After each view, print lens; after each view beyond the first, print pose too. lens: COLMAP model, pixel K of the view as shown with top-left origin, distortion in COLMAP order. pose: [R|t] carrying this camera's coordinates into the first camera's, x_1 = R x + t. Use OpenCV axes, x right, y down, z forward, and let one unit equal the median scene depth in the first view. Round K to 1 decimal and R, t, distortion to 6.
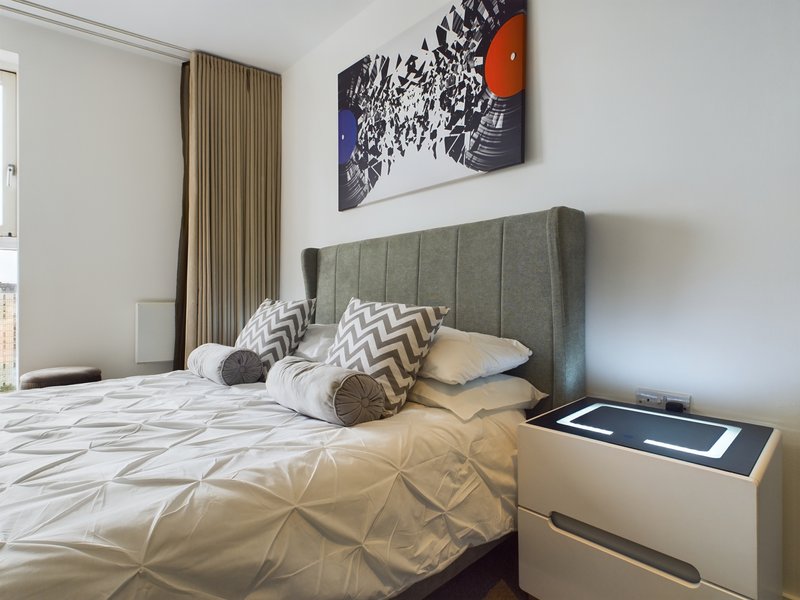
lens RADIAL K [[423.9, 0, 402.6], [0, 423.9, 303.4], [0, 0, 1]] dist [0.007795, -0.000920]
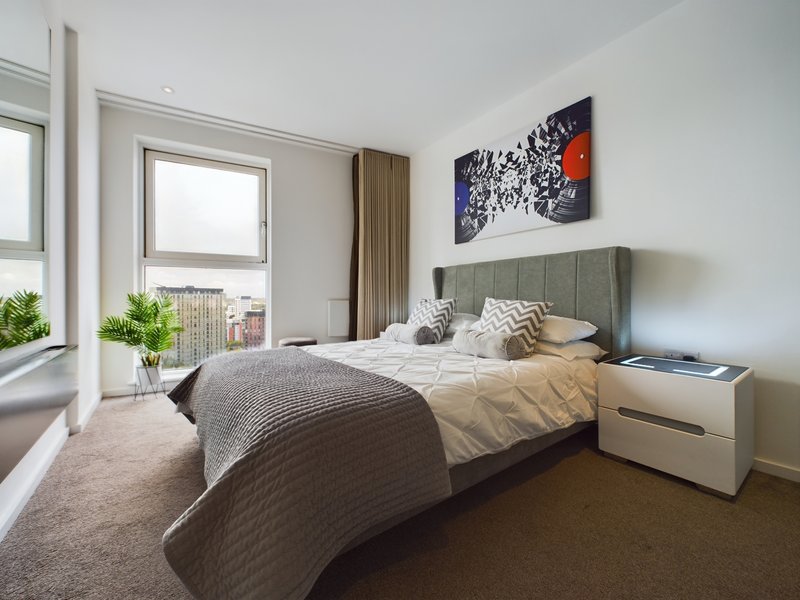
lens RADIAL K [[325.9, 0, 401.6], [0, 325.9, 302.0], [0, 0, 1]] dist [0.002994, 0.001116]
pose [[0.991125, 0.001710, -0.132923, -0.298205], [-0.001769, 0.999998, -0.000326, 0.006827], [0.132922, 0.000558, 0.991126, -0.417122]]
